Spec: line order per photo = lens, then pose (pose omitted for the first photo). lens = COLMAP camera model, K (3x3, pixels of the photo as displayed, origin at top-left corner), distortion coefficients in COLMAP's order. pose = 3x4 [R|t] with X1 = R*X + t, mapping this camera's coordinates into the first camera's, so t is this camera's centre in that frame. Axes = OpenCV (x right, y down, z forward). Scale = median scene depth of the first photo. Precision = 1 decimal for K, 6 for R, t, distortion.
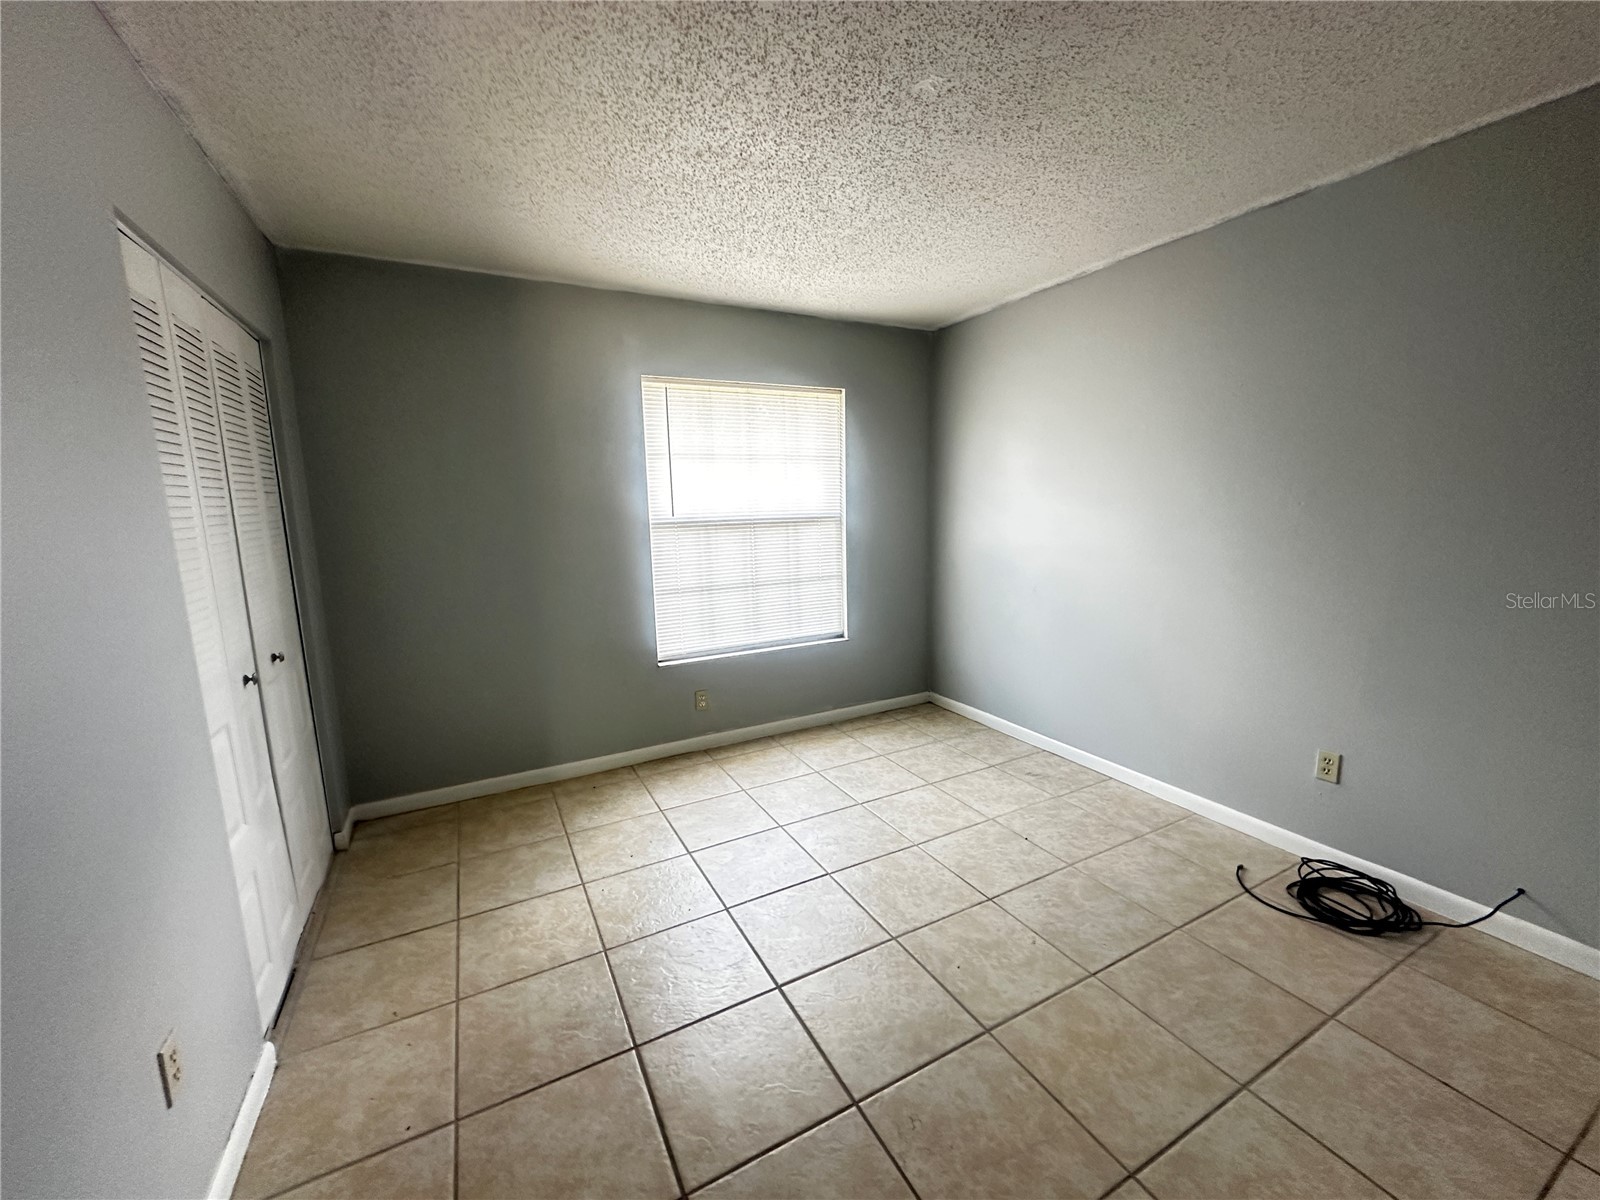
lens RADIAL K [[639.9, 0, 805.6], [0, 639.9, 604.9], [0, 0, 1]] dist [0.001949, 0.000291]
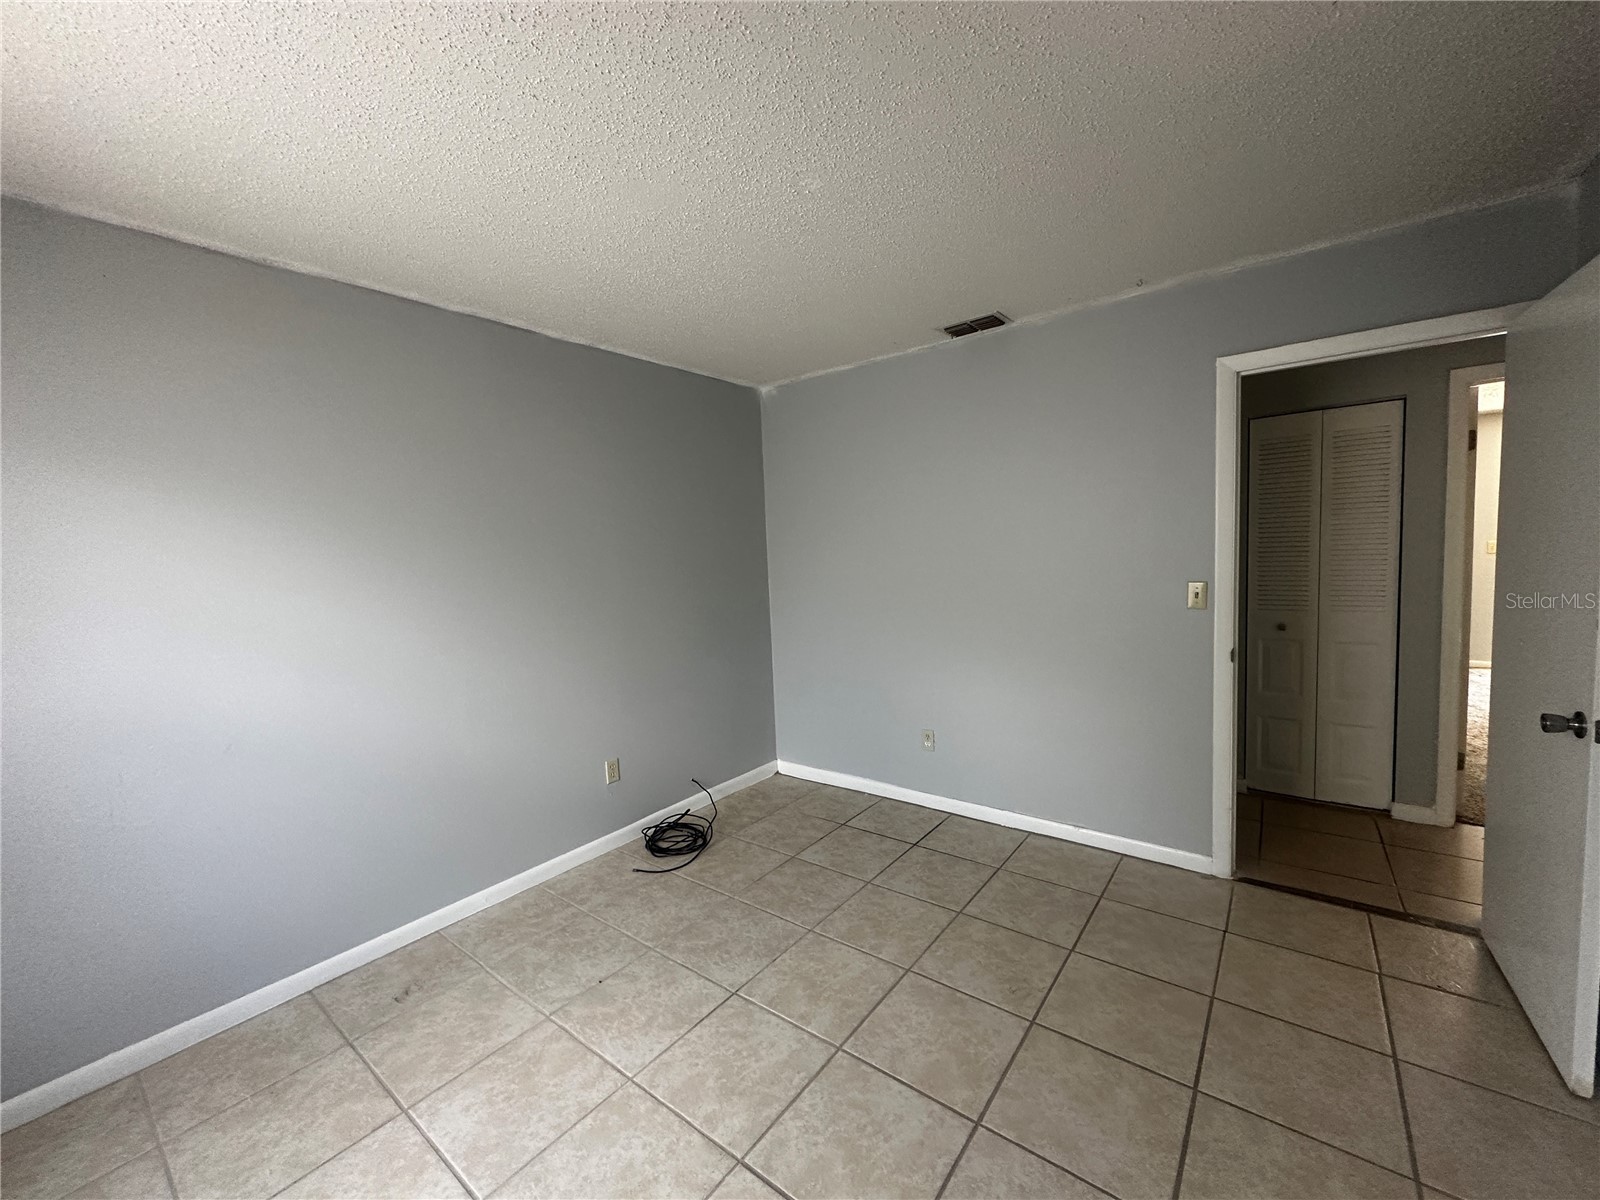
lens RADIAL K [[639.9, 0, 800.4], [0, 639.9, 606.5], [0, 0, 1]] dist [0.001949, 0.000291]
pose [[-0.406798, -0.045502, 0.912384, -0.574633], [0.195114, 0.971384, 0.135439, -0.195941], [-0.892438, 0.233115, -0.386279, 1.134240]]
